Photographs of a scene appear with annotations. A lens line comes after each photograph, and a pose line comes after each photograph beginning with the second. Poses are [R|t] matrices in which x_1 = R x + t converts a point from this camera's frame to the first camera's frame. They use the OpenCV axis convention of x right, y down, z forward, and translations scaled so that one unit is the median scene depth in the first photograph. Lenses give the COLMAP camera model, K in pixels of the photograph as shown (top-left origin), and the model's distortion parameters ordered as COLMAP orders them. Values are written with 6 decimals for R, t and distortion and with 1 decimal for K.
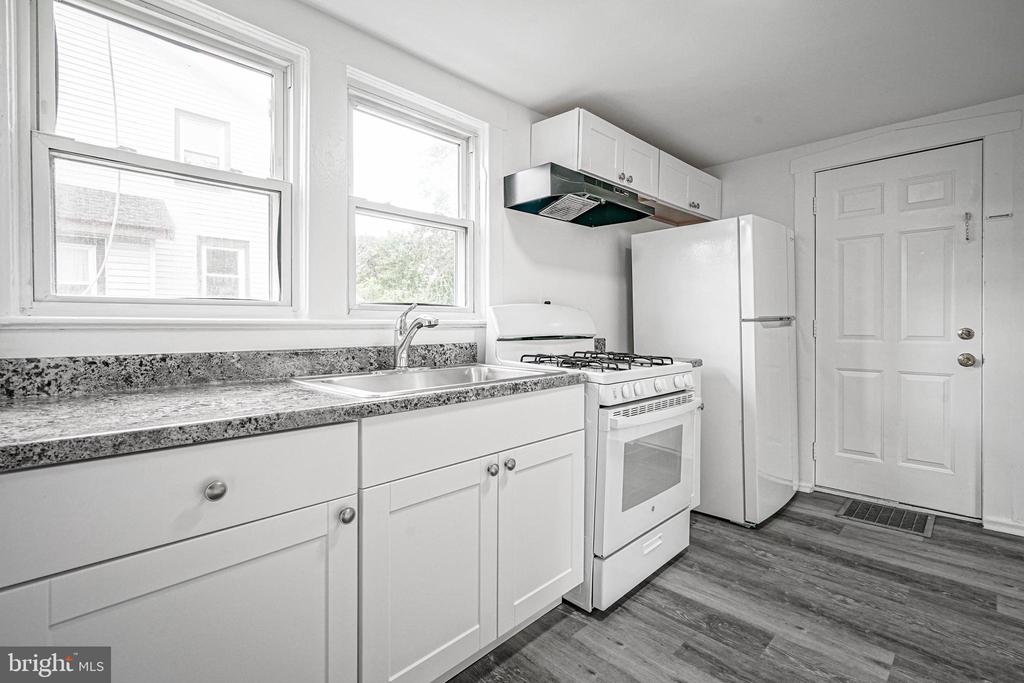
lens RADIAL K [[478.9, 0, 499.4], [0, 478.9, 325.6], [0, 0, 1]] dist [-0.002454, 0.002449]
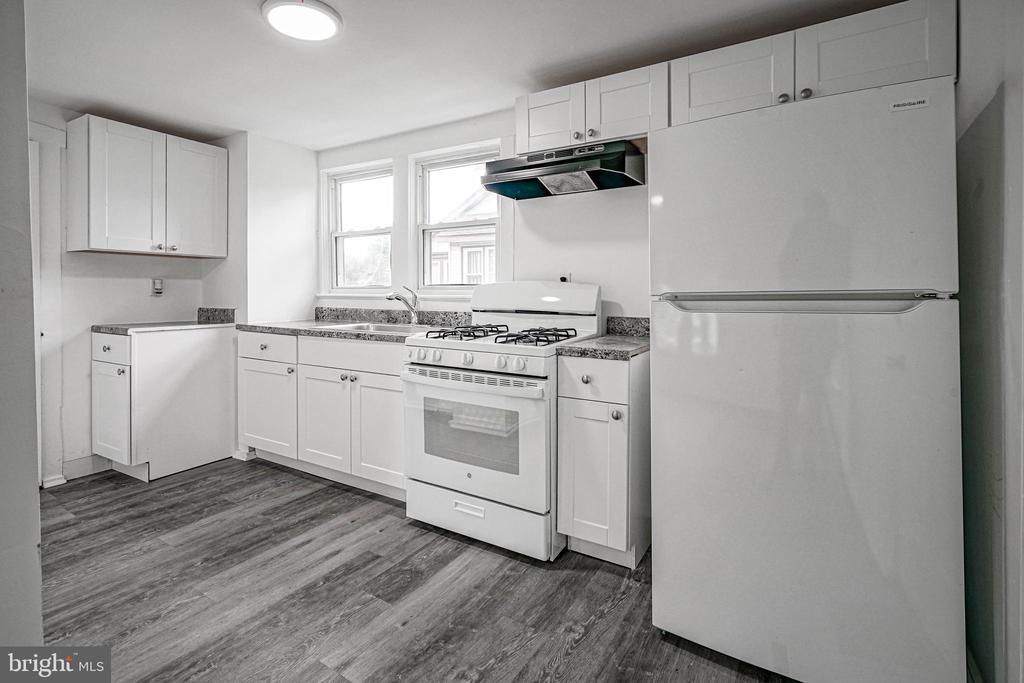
lens RADIAL K [[478.9, 0, 522.8], [0, 478.9, 298.4], [0, 0, 1]] dist [-0.002454, 0.002449]
pose [[0.257018, 0.012710, -0.966323, 1.478426], [-0.009264, 0.999900, 0.010688, -0.021900], [0.966362, 0.006205, 0.257110, 0.908873]]
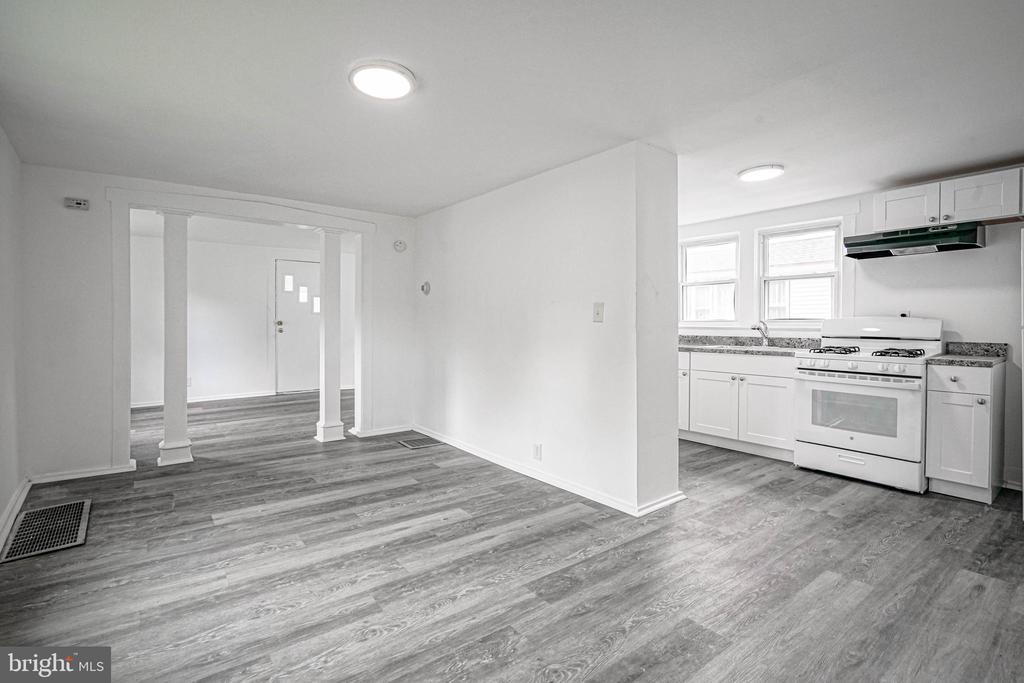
lens RADIAL K [[478.9, 0, 520.6], [0, 478.9, 332.2], [0, 0, 1]] dist [-0.002454, 0.002449]
pose [[-0.098049, 0.013487, -0.995090, 2.285221], [-0.014092, 0.999789, 0.014939, -0.001565], [0.995082, 0.015487, -0.097838, -0.003177]]
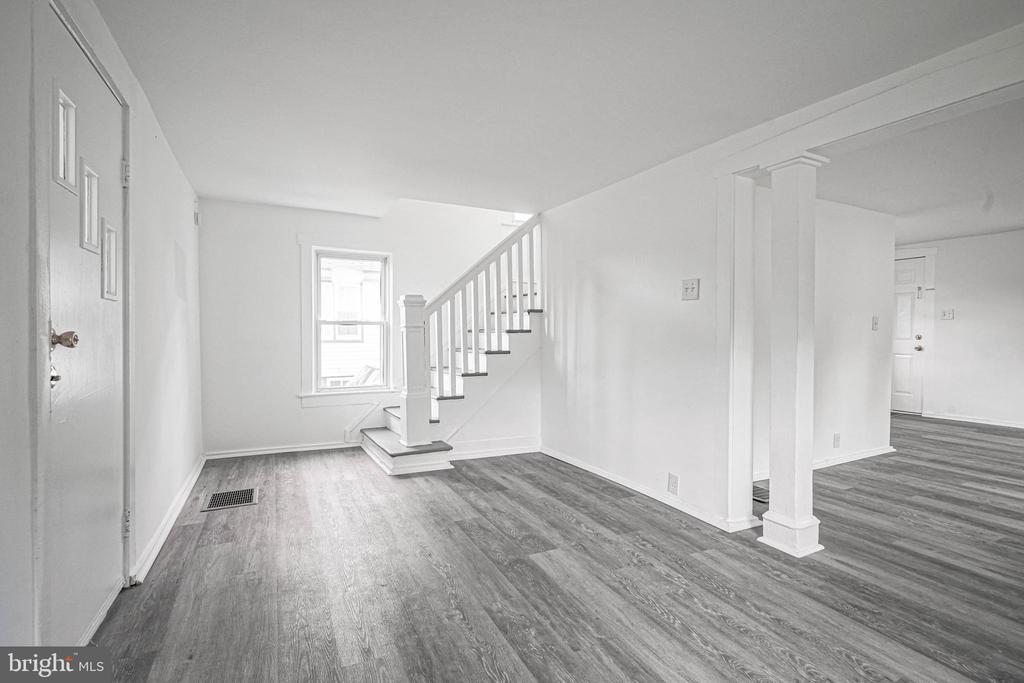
lens RADIAL K [[478.9, 0, 514.4], [0, 478.9, 338.0], [0, 0, 1]] dist [-0.002454, 0.002449]
pose [[0.951747, 0.009886, -0.306724, -0.301583], [-0.005650, 0.999876, 0.014696, -0.004621], [0.306831, -0.012254, 0.951685, -2.644303]]
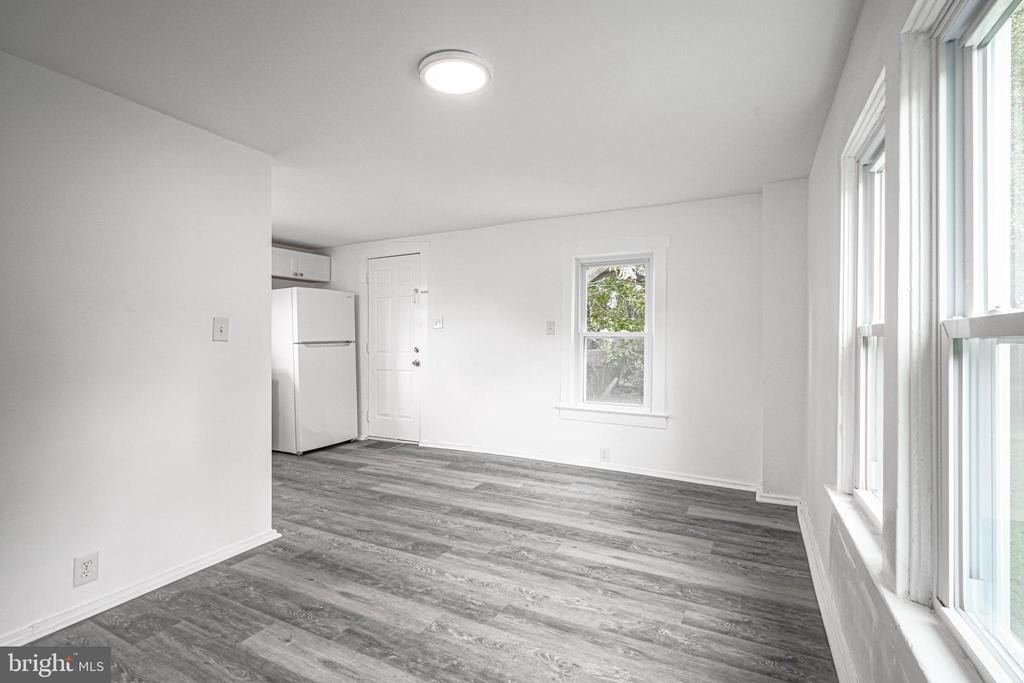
lens RADIAL K [[478.9, 0, 506.8], [0, 478.9, 342.2], [0, 0, 1]] dist [-0.002454, 0.002449]
pose [[0.953518, -0.006617, 0.301264, 1.016319], [0.007248, 0.999973, -0.000976, -0.013991], [-0.301249, 0.003114, 0.953540, -1.418502]]
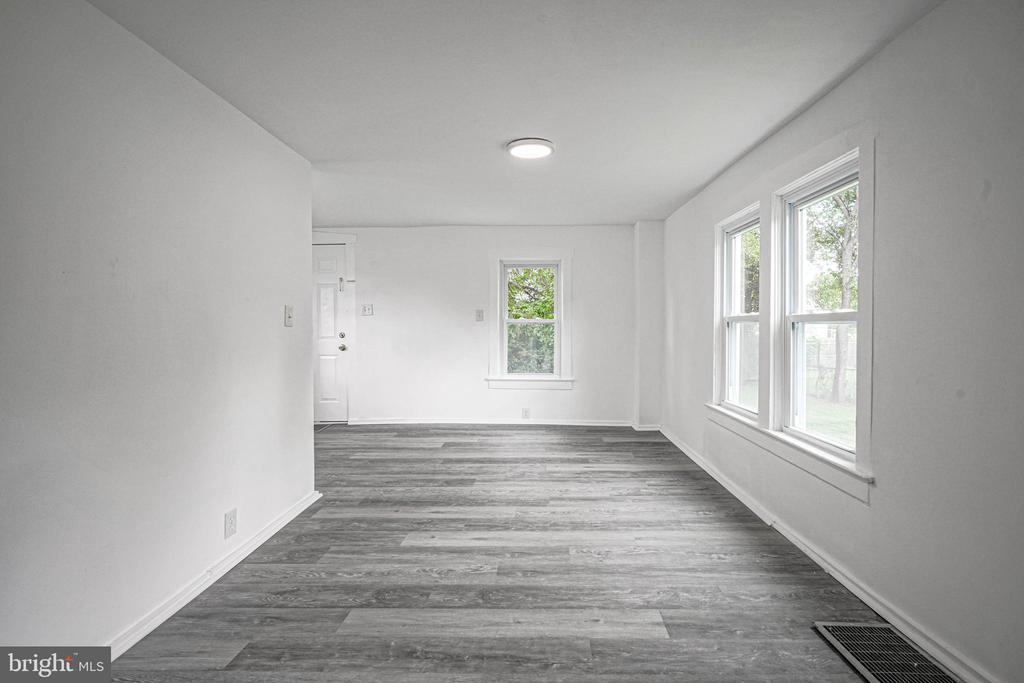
lens RADIAL K [[478.9, 0, 528.4], [0, 478.9, 331.6], [0, 0, 1]] dist [-0.002454, 0.002449]
pose [[0.722884, -0.015557, 0.690794, 0.148334], [0.014602, 0.999867, 0.007237, -0.002988], [-0.690815, 0.004856, 0.723015, -1.530343]]
